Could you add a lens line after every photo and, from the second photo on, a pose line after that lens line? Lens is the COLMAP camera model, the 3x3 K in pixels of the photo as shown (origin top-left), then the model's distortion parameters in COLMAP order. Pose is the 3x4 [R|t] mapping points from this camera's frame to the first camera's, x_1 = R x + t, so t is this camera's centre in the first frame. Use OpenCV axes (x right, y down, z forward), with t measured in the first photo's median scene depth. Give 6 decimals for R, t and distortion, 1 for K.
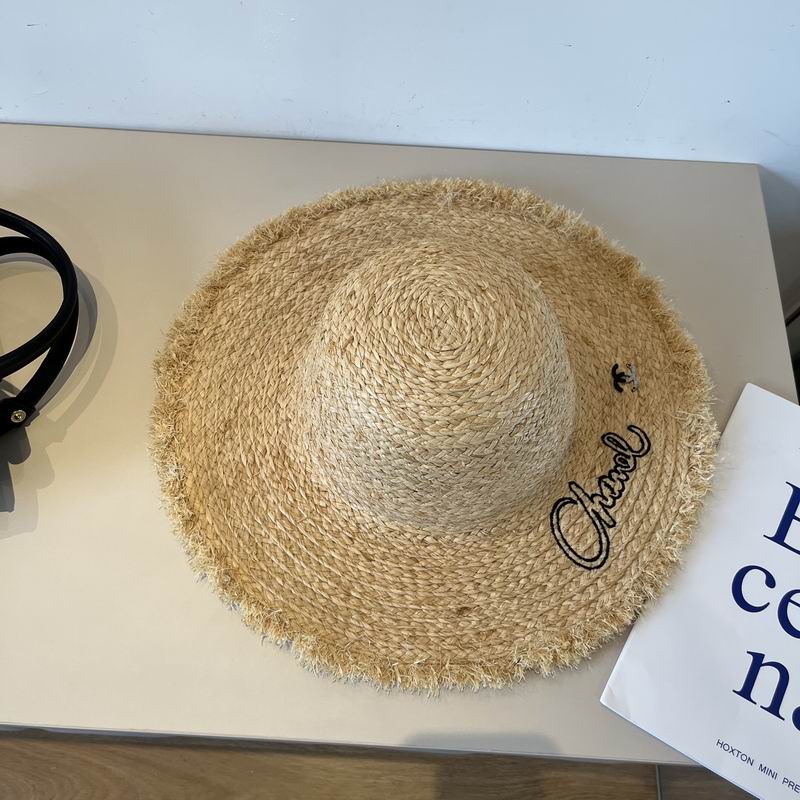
lens RADIAL K [[836.1, 0, 404.8], [0, 836.1, 396.8], [0, 0, 1]] dist [0.001401, 0.000000]
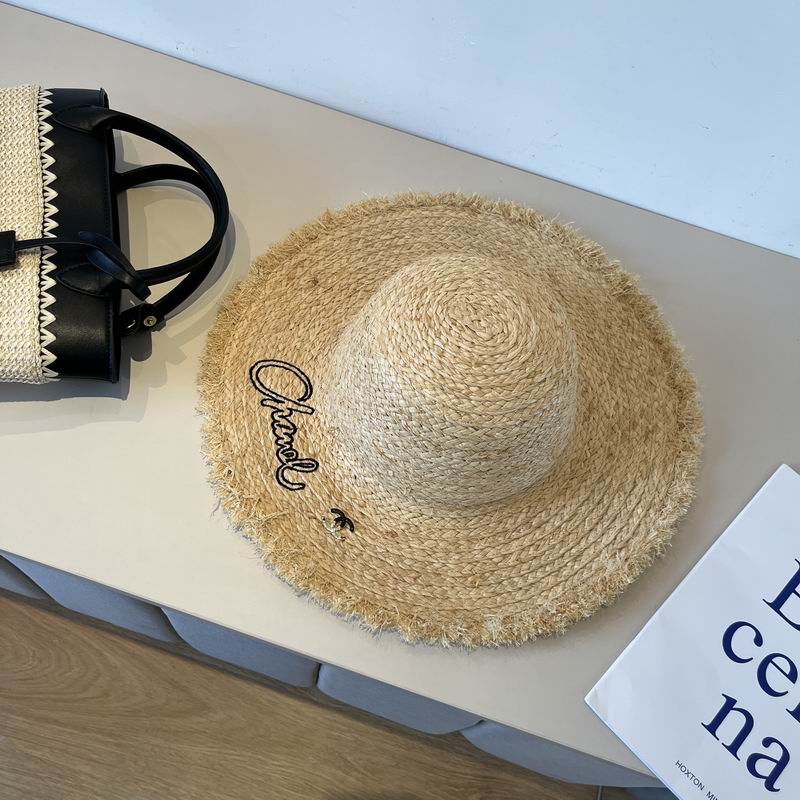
lens RADIAL K [[836.1, 0, 407.8], [0, 836.1, 386.1], [0, 0, 1]] dist [0.001401, 0.000000]
pose [[0.964113, 0.263638, -0.031320, -0.060003], [-0.263857, 0.964557, -0.003026, 0.018146], [0.029413, 0.011181, 0.999505, -0.116259]]
